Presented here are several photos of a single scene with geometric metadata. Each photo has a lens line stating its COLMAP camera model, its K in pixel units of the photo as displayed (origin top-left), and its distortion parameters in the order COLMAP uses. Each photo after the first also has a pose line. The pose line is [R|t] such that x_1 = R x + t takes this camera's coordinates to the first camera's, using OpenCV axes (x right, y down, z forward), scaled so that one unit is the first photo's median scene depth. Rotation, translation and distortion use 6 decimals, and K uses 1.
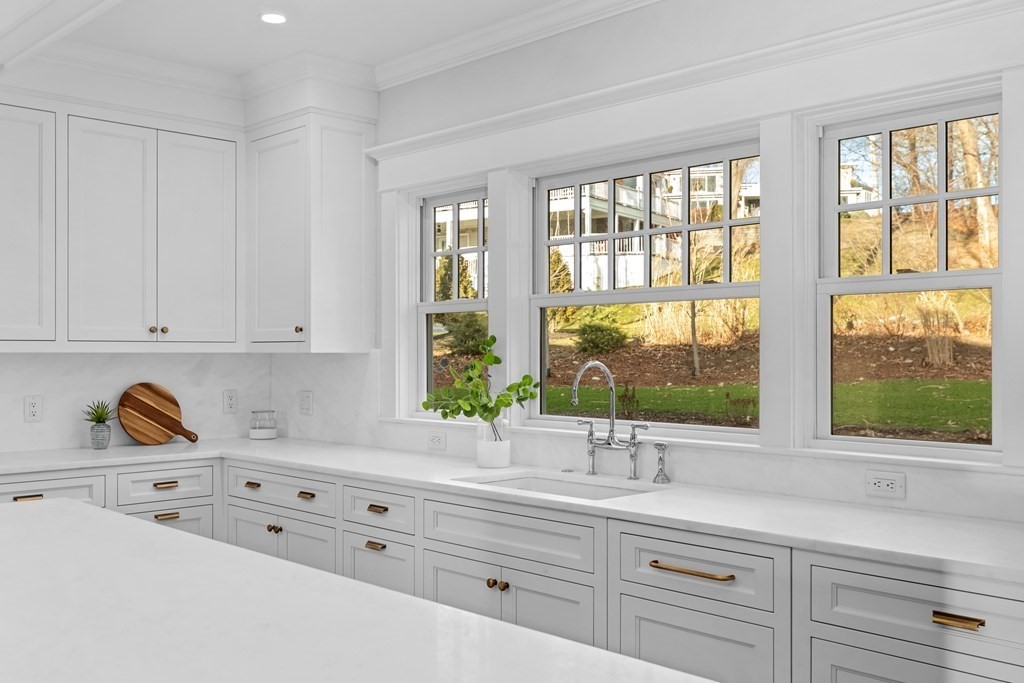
lens RADIAL K [[1010.2, 0, 513.7], [0, 1010.2, 341.7], [0, 0, 1]] dist [0.000651, 0.000000]
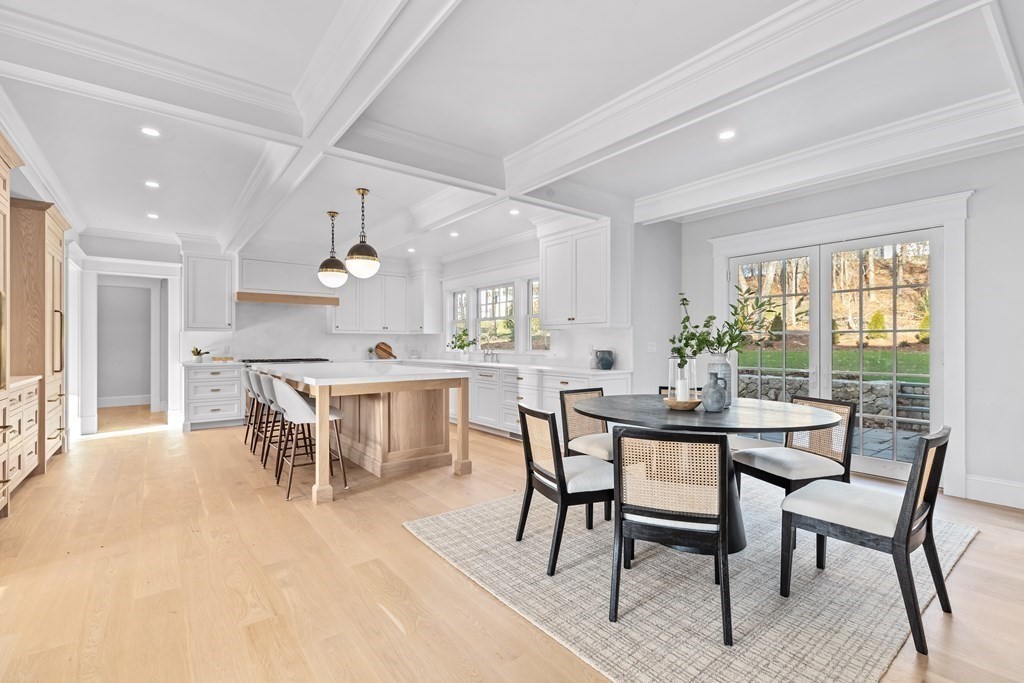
lens RADIAL K [[463.7, 0, 511.8], [0, 463.7, 340.9], [0, 0, 1]] dist [-0.014903, 0.003360]
pose [[0.995309, -0.000748, -0.096742, 0.281518], [0.001779, 0.999943, 0.010572, 0.019030], [0.096728, -0.010695, 0.995253, -0.669766]]
